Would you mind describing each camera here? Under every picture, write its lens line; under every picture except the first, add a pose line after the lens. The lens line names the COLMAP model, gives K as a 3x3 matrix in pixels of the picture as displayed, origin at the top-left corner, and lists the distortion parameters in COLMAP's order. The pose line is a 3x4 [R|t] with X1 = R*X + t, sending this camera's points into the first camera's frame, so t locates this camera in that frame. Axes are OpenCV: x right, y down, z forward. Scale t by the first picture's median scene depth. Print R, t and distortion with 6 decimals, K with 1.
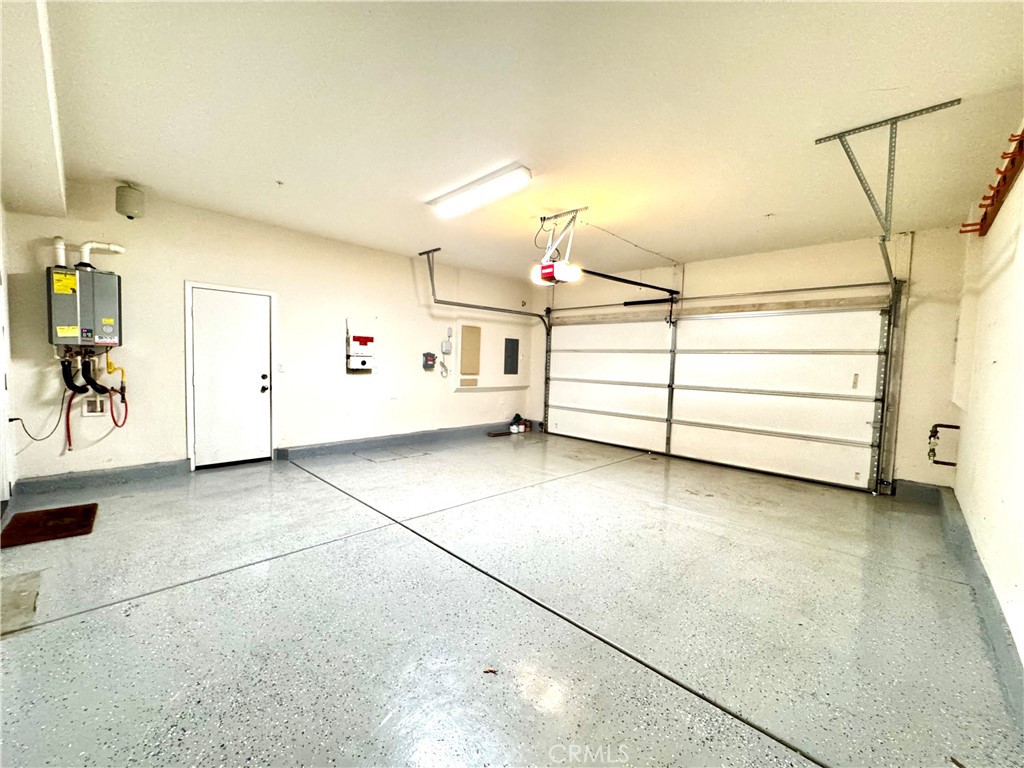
lens RADIAL K [[413.5, 0, 513.7], [0, 413.5, 384.6], [0, 0, 1]] dist [-0.004397, -0.000265]
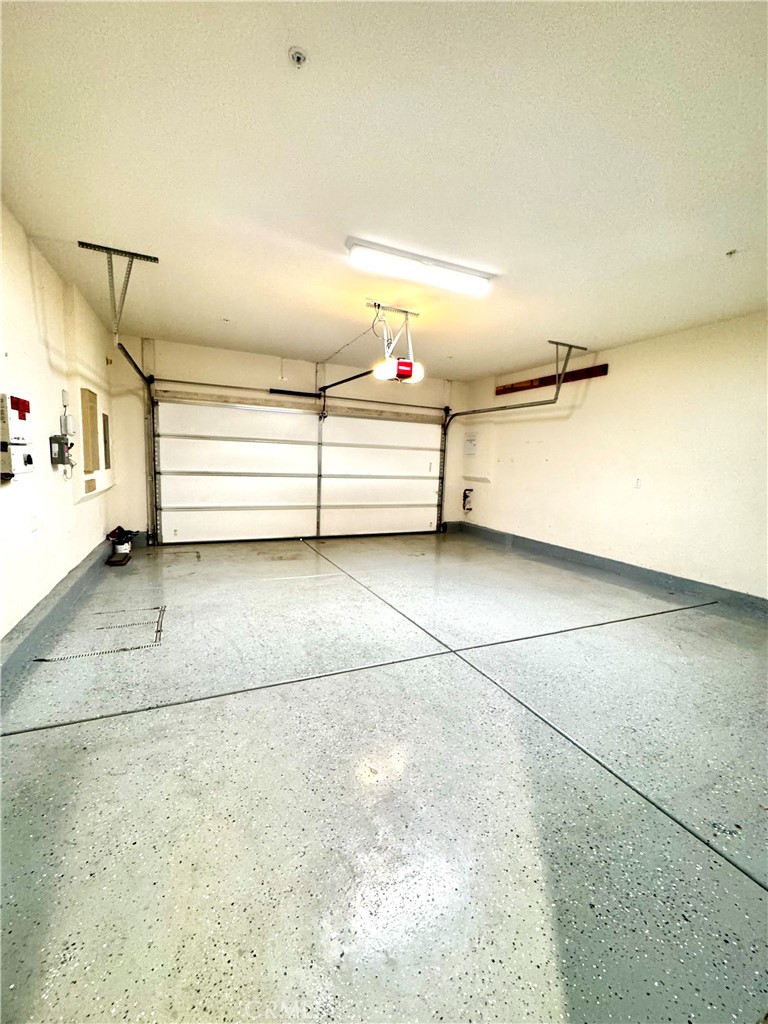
lens RADIAL K [[413.5, 0, 382.2], [0, 413.5, 511.1], [0, 0, 1]] dist [-0.004397, -0.000265]
pose [[0.361369, -0.130646, 0.923225, -0.734594], [0.024573, 0.991126, 0.130636, -0.052697], [-0.932099, -0.024522, 0.361372, 0.552312]]
